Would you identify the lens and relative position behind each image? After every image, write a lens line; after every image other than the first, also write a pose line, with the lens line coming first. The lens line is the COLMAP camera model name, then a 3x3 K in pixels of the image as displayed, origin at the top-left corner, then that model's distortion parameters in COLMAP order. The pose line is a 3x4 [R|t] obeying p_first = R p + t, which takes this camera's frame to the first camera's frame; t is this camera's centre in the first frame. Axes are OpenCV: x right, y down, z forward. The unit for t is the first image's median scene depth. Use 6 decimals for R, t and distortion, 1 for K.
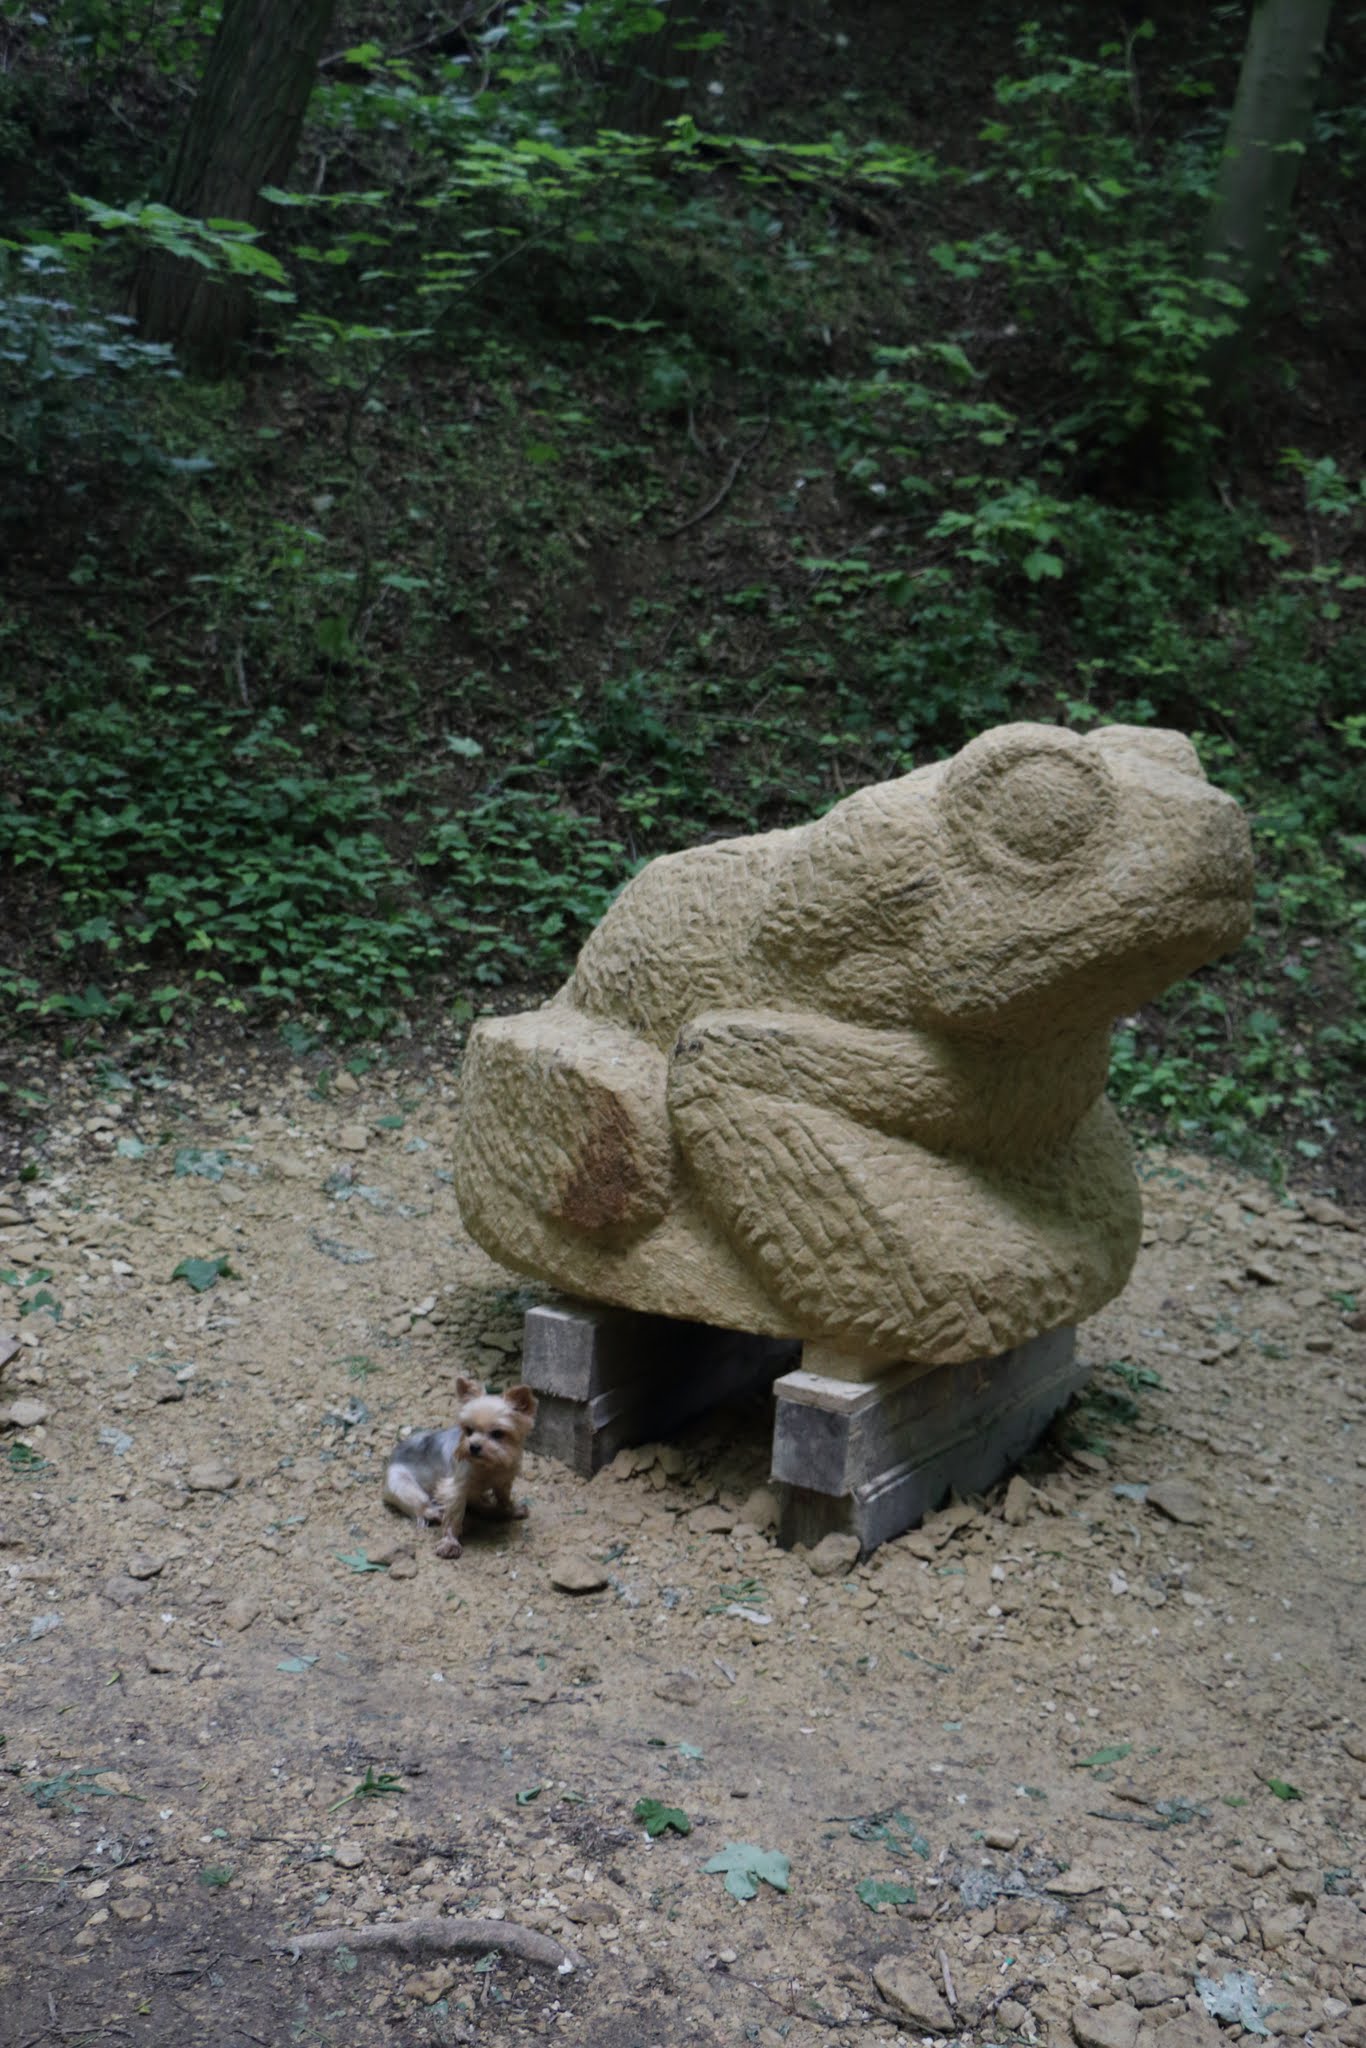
lens RADIAL K [[2221.7, 0, 682.9], [0, 2221.7, 1023.6], [0, 0, 1]] dist [-0.005030, 0.000000]
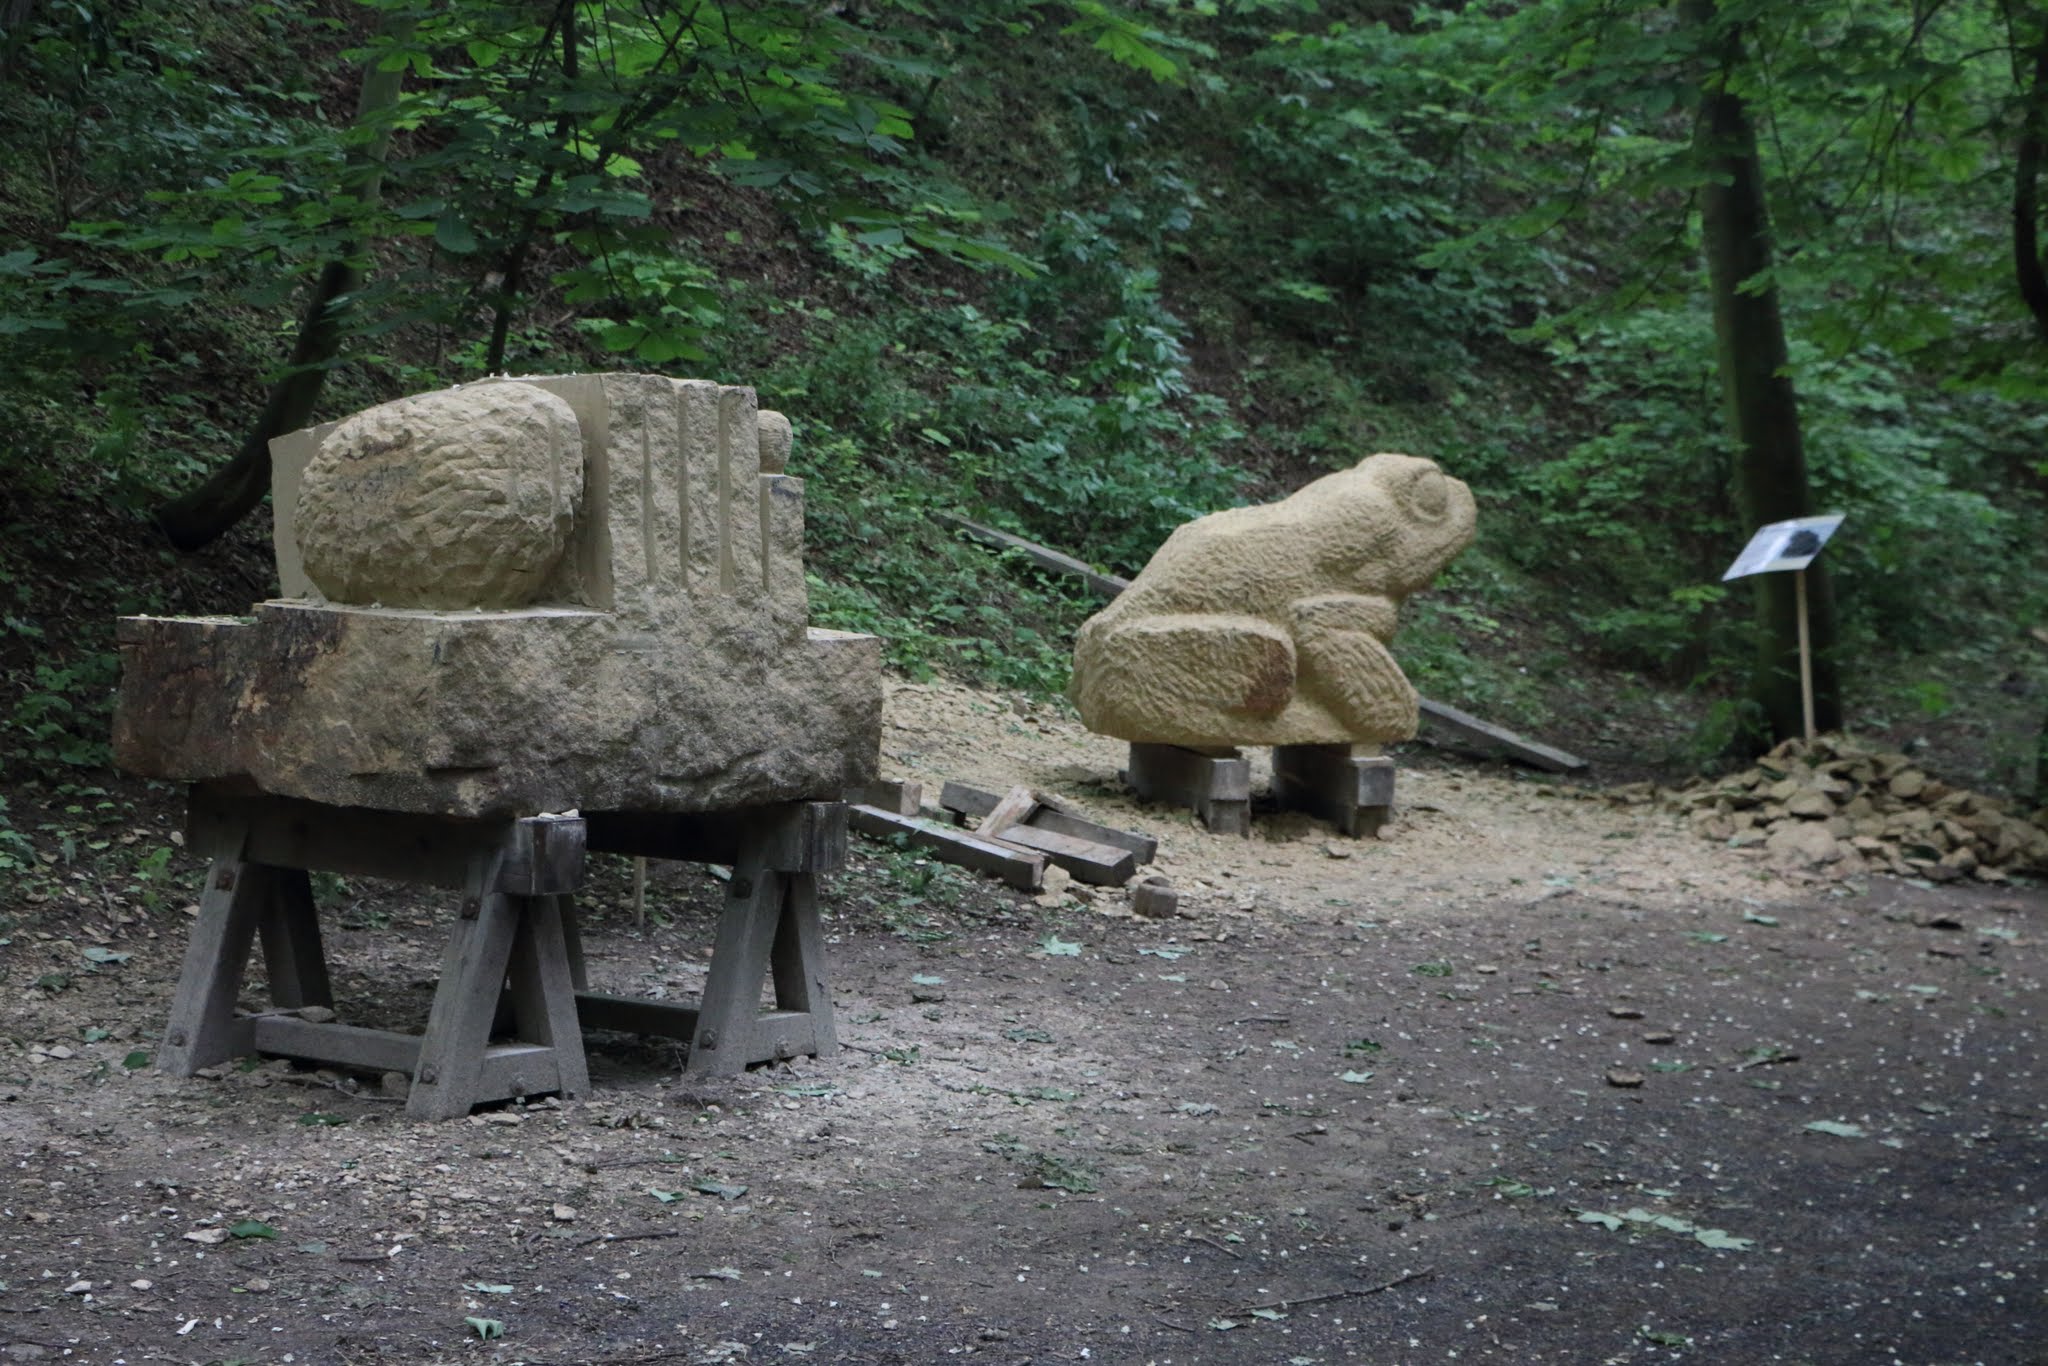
lens RADIAL K [[3974.0, 0, 1024.1], [0, 3974.0, 683.0], [0, 0, 1]] dist [0.003305, 0.000000]
pose [[0.636549, -0.108767, 0.763528, -3.221118], [0.139975, 0.989857, 0.024313, -0.057882], [-0.758428, 0.091399, 0.645316, -1.322984]]
